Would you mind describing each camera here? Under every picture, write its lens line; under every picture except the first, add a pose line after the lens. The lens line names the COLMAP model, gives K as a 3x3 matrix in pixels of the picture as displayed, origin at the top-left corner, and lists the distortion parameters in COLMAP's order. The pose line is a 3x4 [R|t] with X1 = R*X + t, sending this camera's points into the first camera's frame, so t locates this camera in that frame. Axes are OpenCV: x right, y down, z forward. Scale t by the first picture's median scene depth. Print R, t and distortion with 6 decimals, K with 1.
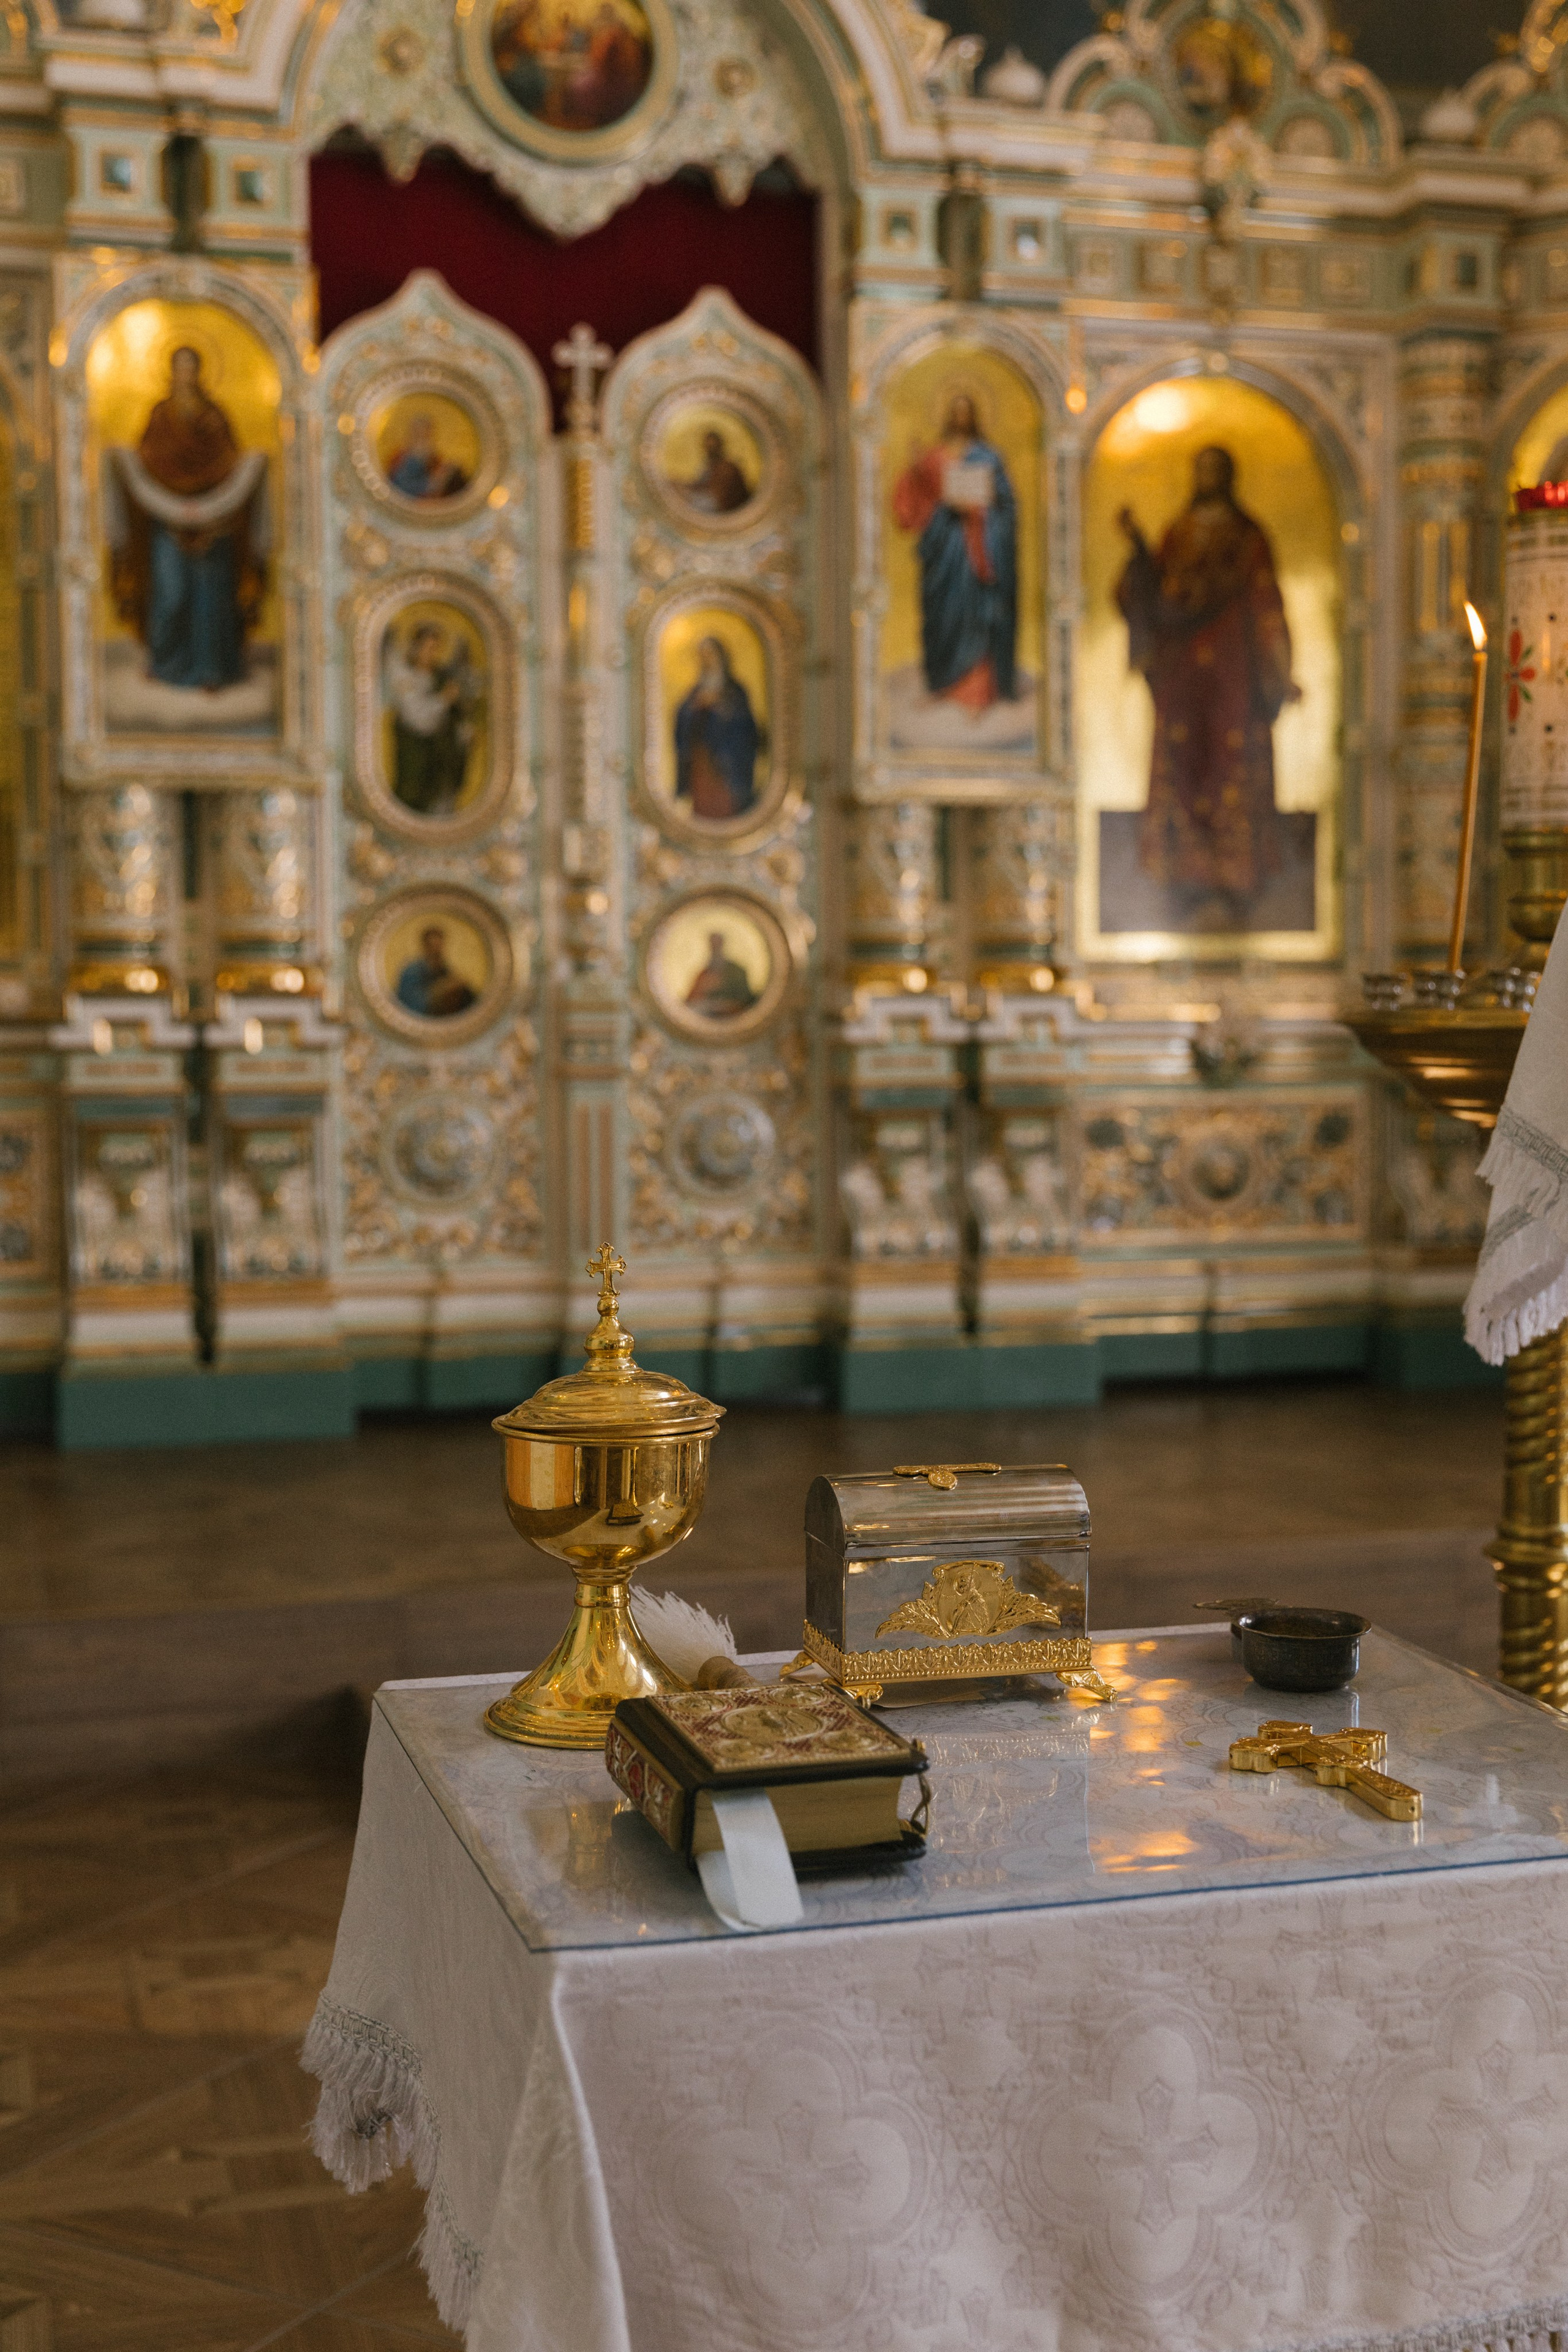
lens RADIAL K [[2947.4, 0, 784.6], [0, 2947.4, 1179.7], [0, 0, 1]] dist [0.004890, -0.017018]
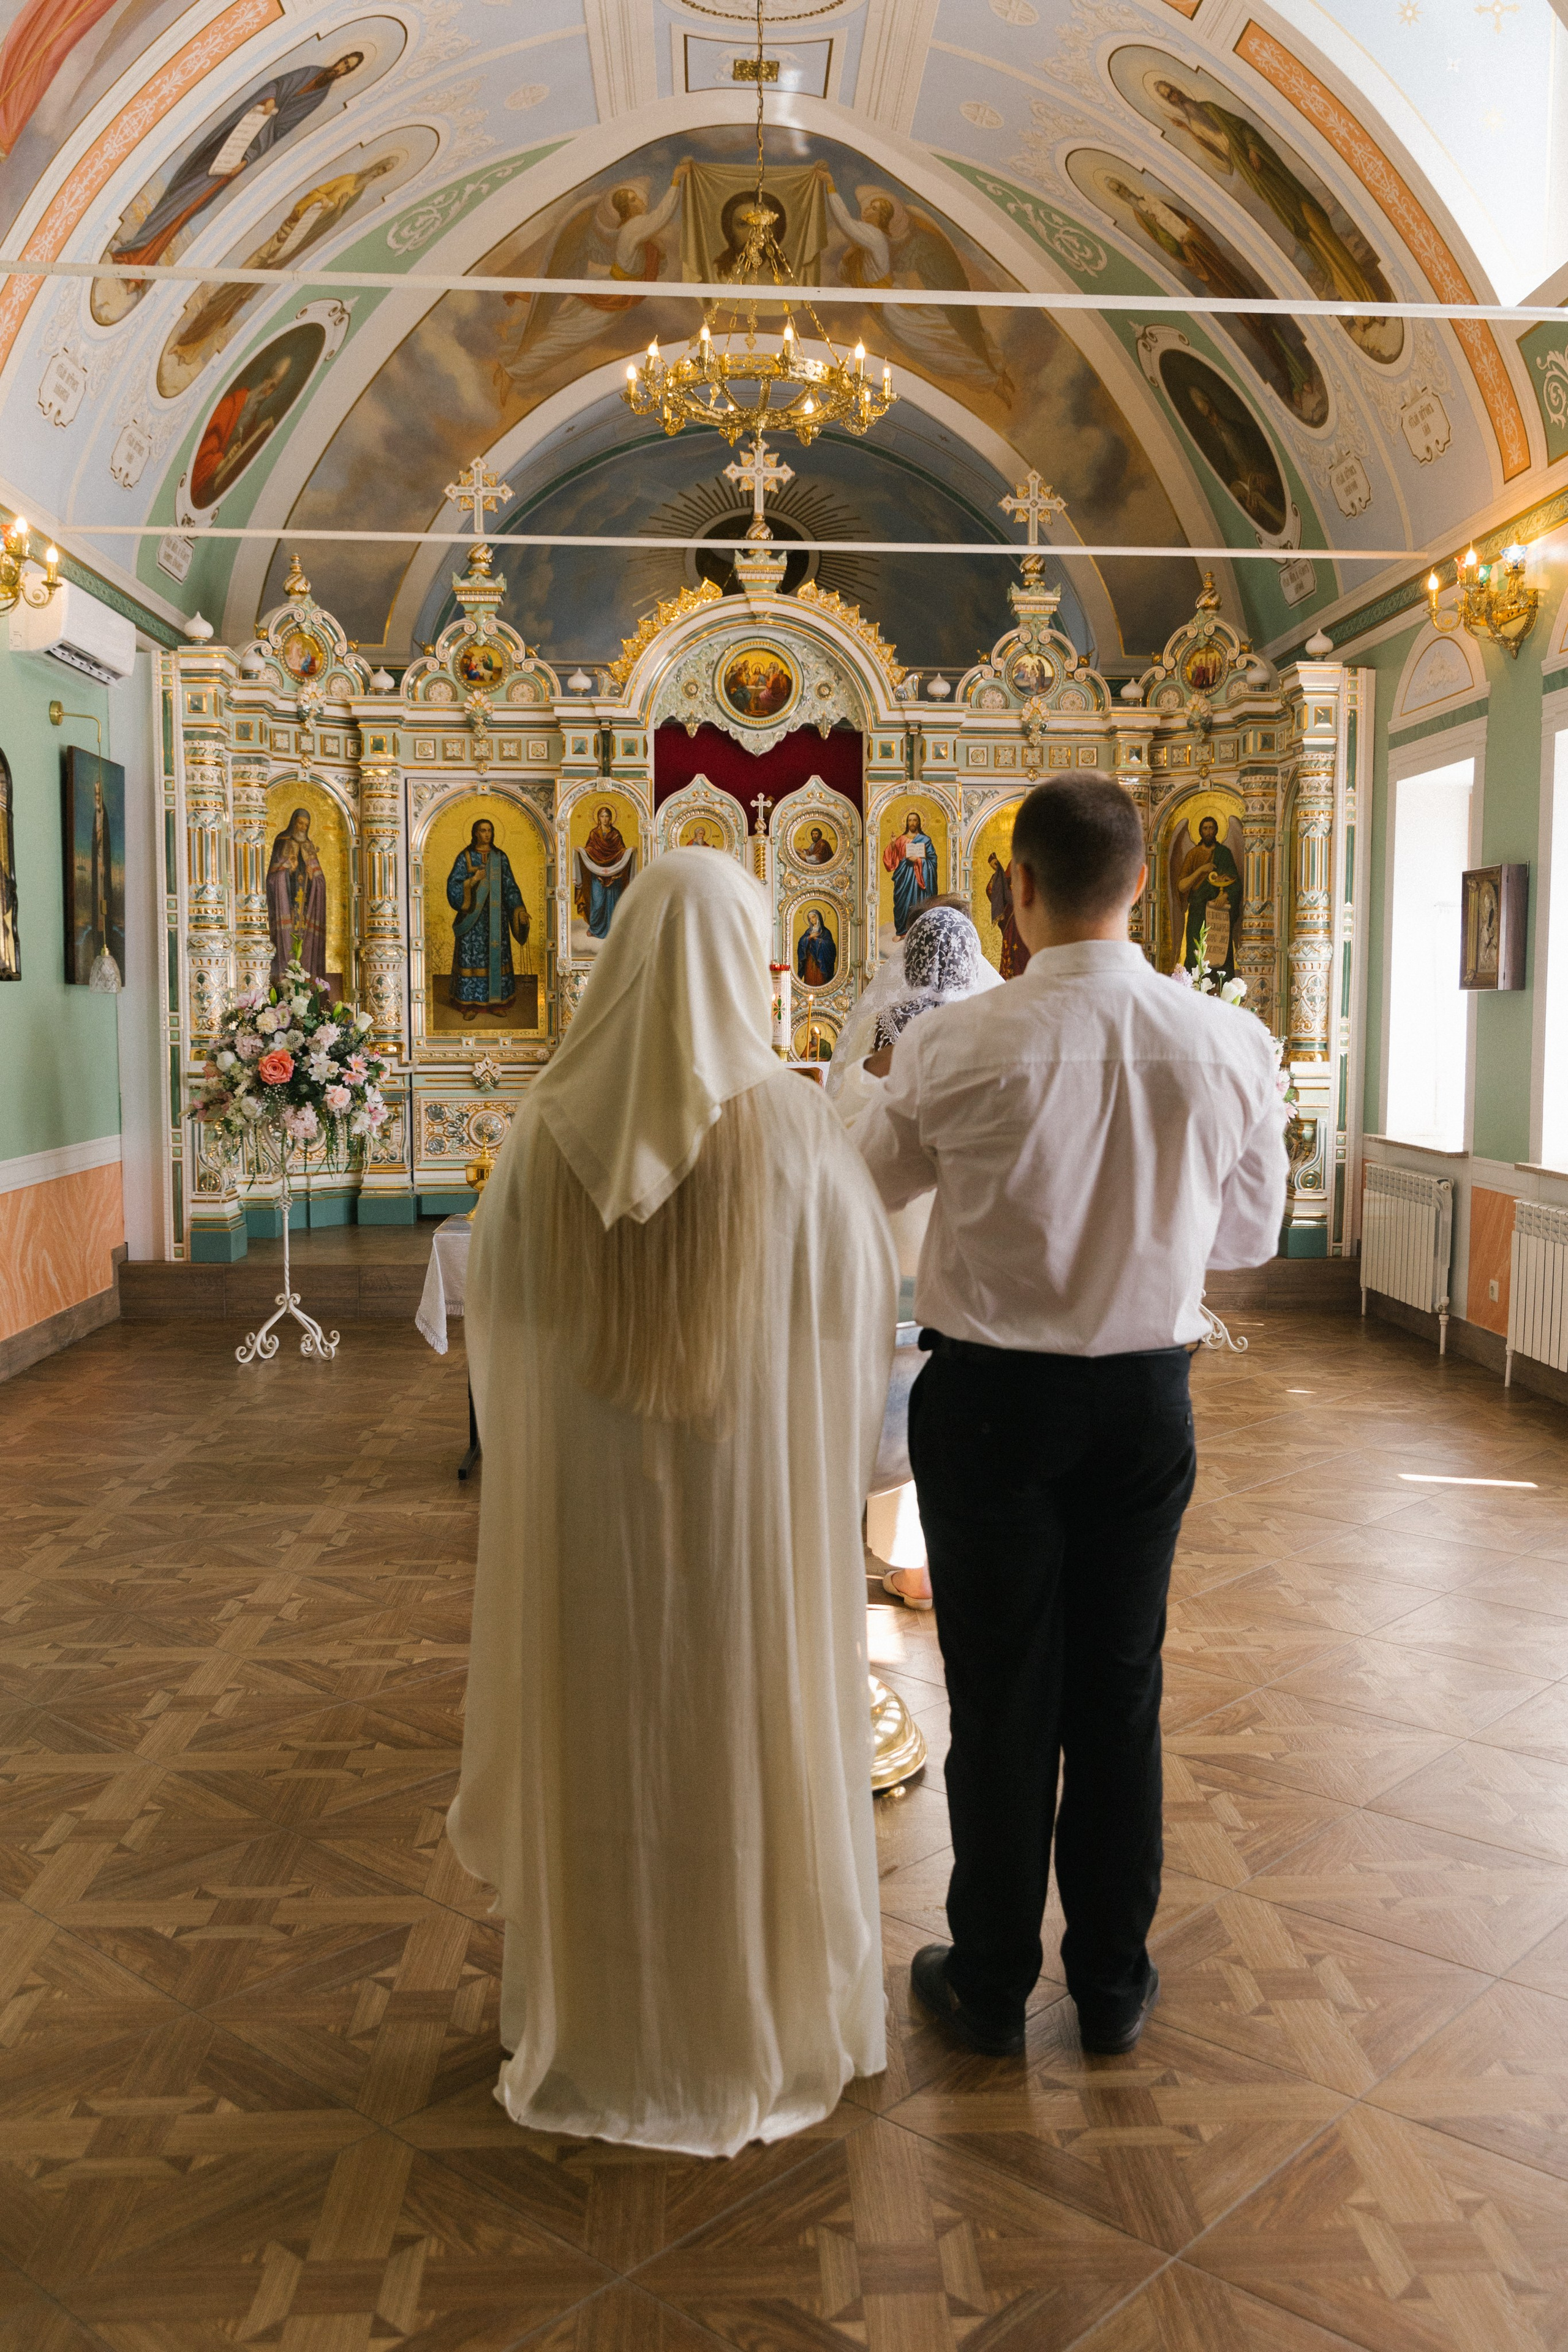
lens RADIAL K [[2006.9, 0, 827.2], [0, 2006.9, 1177.5], [0, 0, 1]] dist [-0.008866, 0.009161]
pose [[0.976700, 0.027925, -0.212783, 0.365089], [-0.022718, 0.999381, 0.026875, -0.004458], [0.213402, -0.021415, 0.976730, -0.688132]]
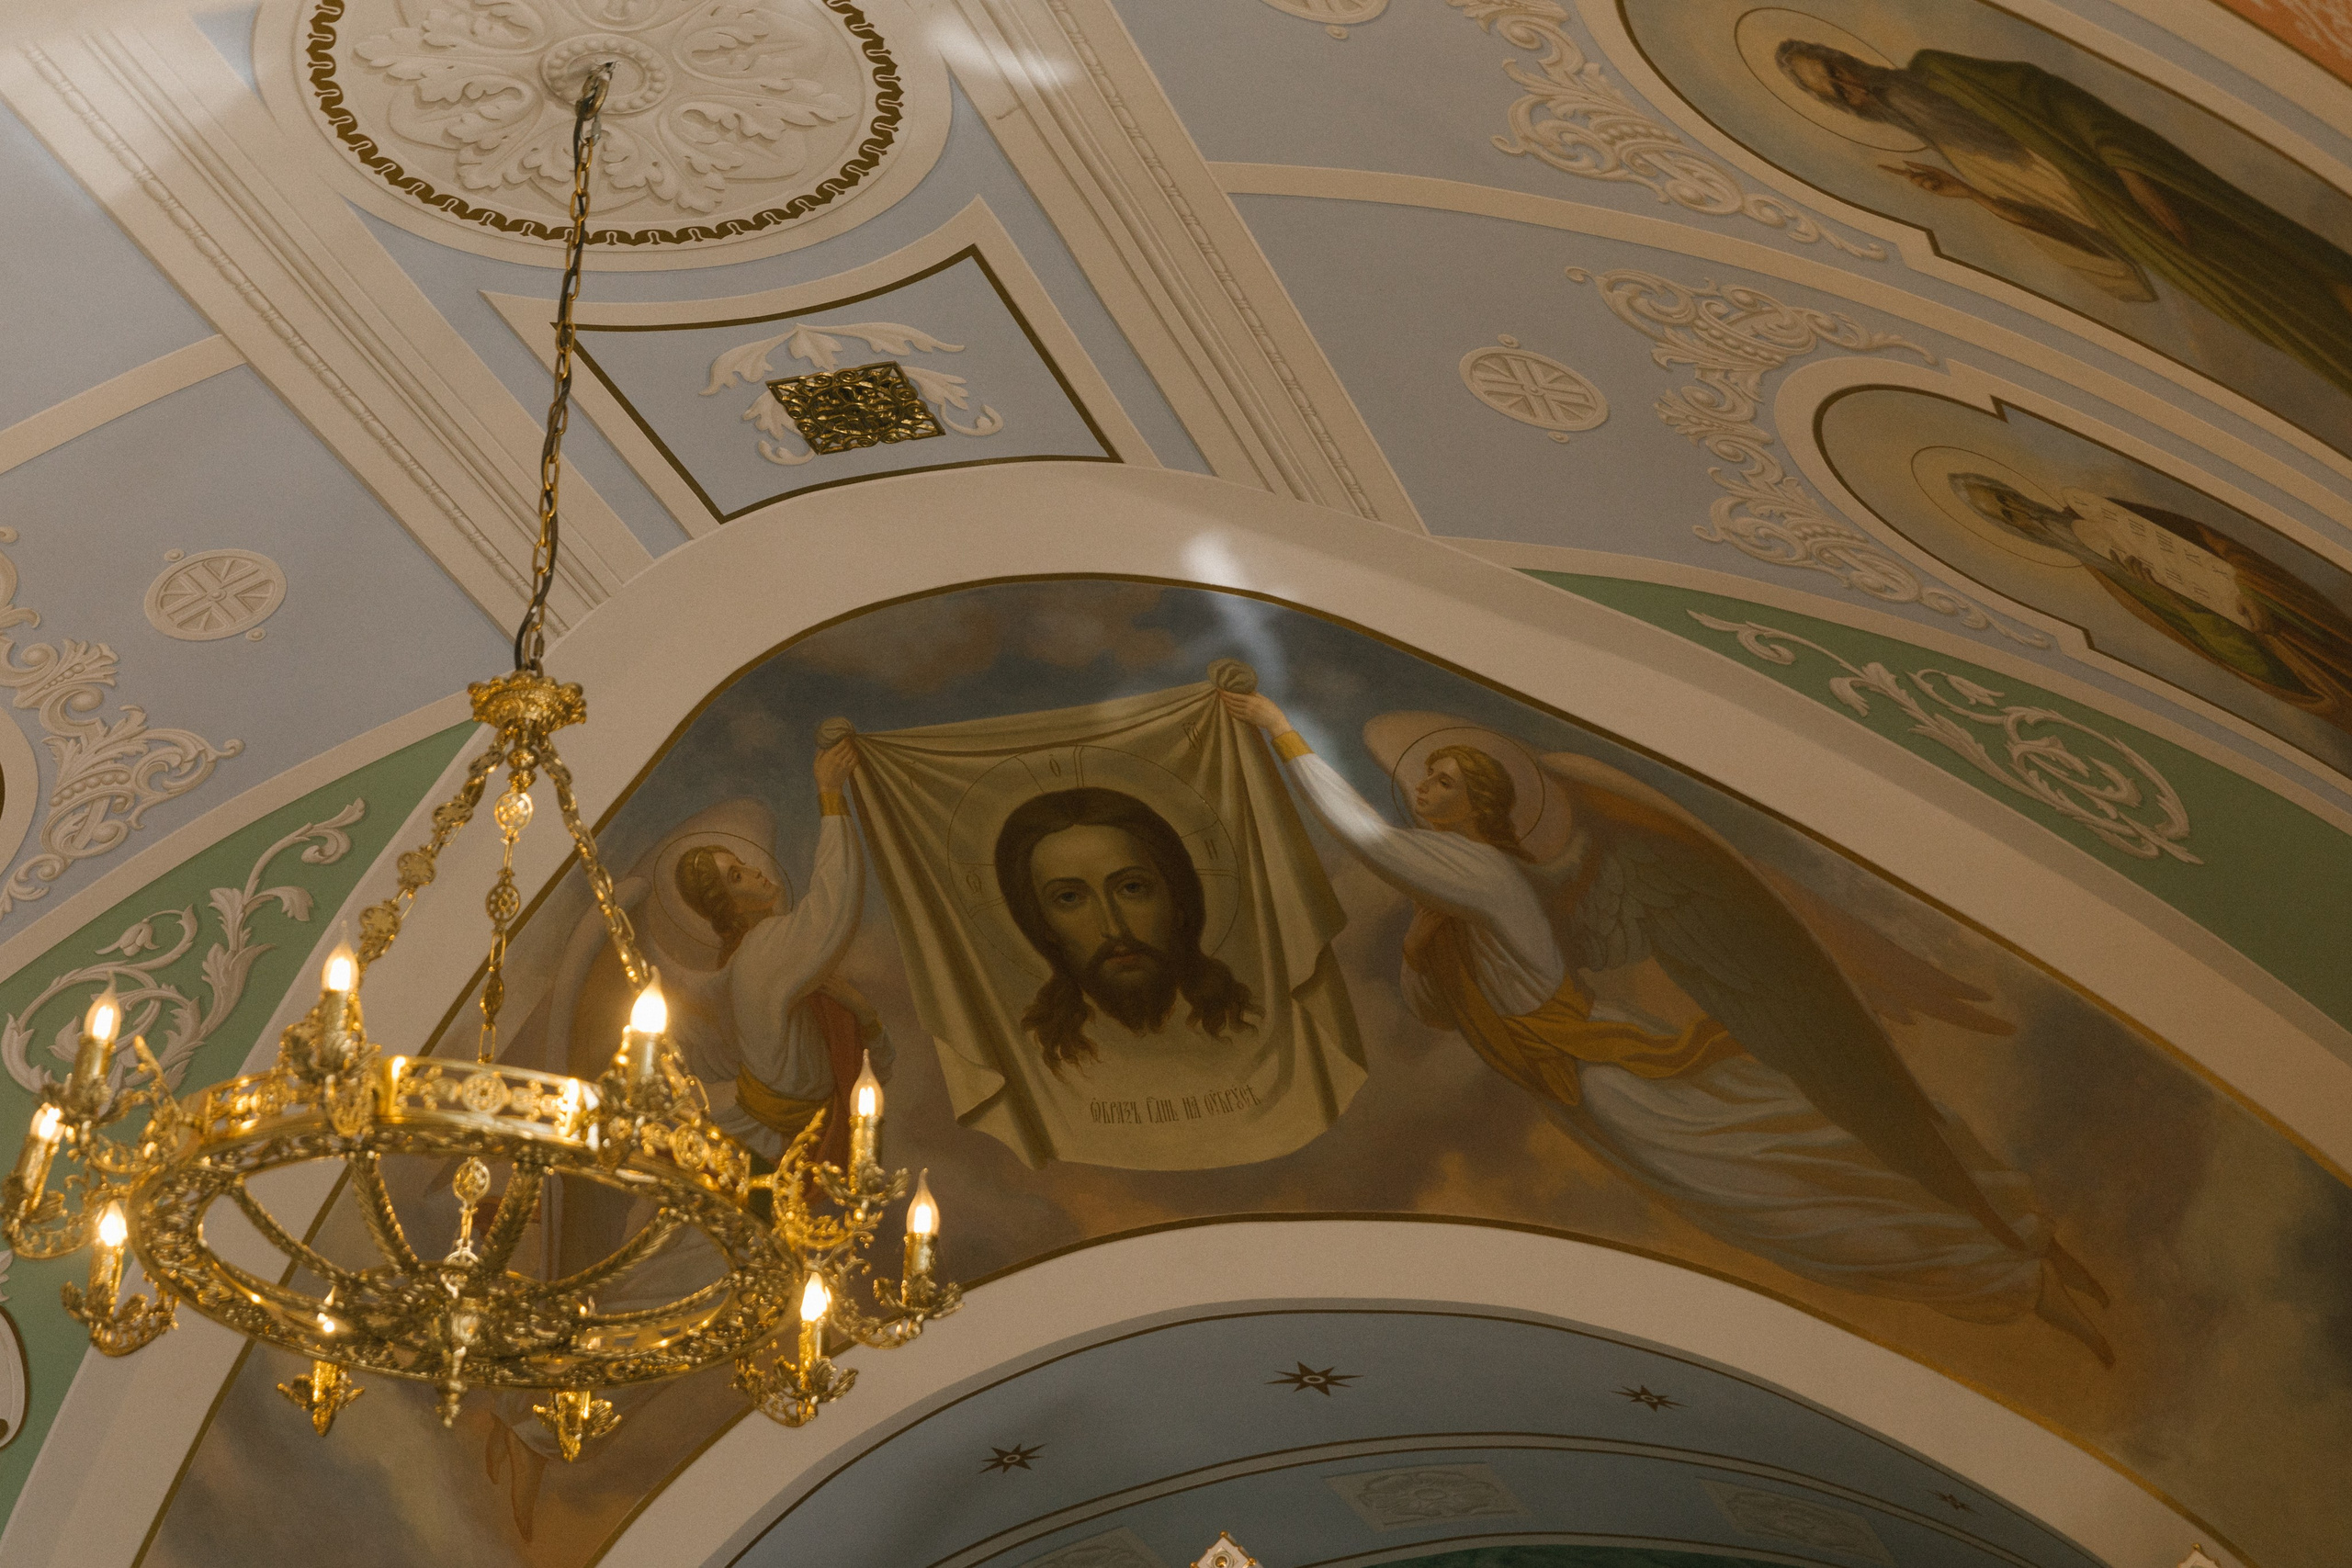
lens RADIAL K [[5116.0, 0, 1045.4], [0, 5116.0, 784.0], [0, 0, 1]] dist [0.000531, -0.071711]
pose [[0.797110, -0.249863, -0.549714, 0.651038], [-0.088070, 0.852529, -0.515207, -0.076595], [0.597378, 0.459090, 0.657554, 0.005567]]
